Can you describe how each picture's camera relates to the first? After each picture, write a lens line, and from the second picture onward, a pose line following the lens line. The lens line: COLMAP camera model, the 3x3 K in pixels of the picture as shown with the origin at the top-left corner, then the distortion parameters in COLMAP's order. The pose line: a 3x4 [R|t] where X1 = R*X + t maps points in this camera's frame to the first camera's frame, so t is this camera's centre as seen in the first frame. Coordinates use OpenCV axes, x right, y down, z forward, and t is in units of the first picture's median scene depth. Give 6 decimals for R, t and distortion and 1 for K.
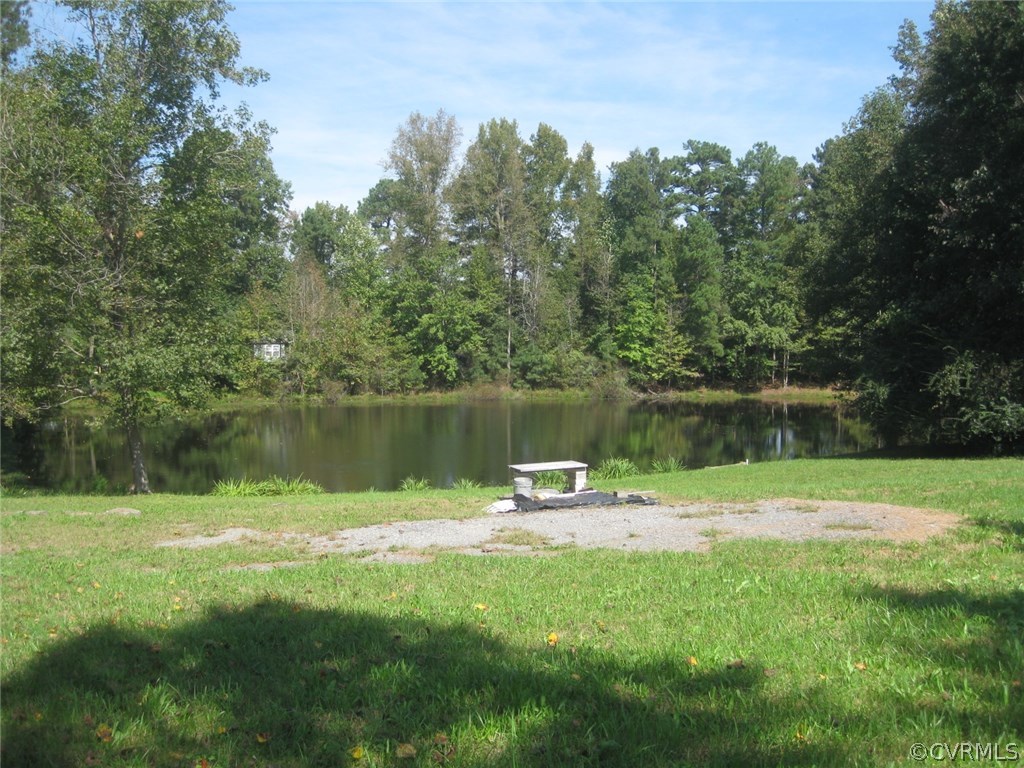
lens RADIAL K [[1033.9, 0, 512.0], [0, 1033.9, 384.0], [0, 0, 1]] dist [-0.181810, 0.062127]
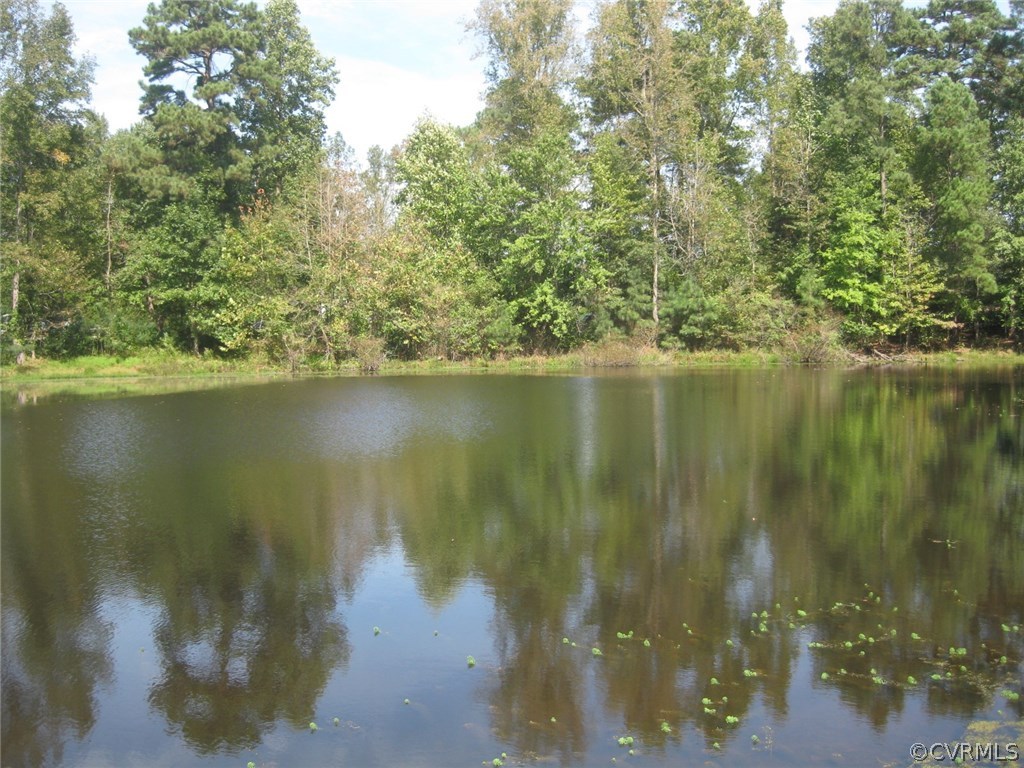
lens RADIAL K [[1033.9, 0, 512.0], [0, 1033.9, 384.0], [0, 0, 1]] dist [-0.181810, 0.062127]
pose [[0.974685, -0.007844, -0.223447, 0.054193], [0.008934, 0.999953, 0.003868, 0.022330], [0.223406, -0.005766, 0.974708, 0.347730]]
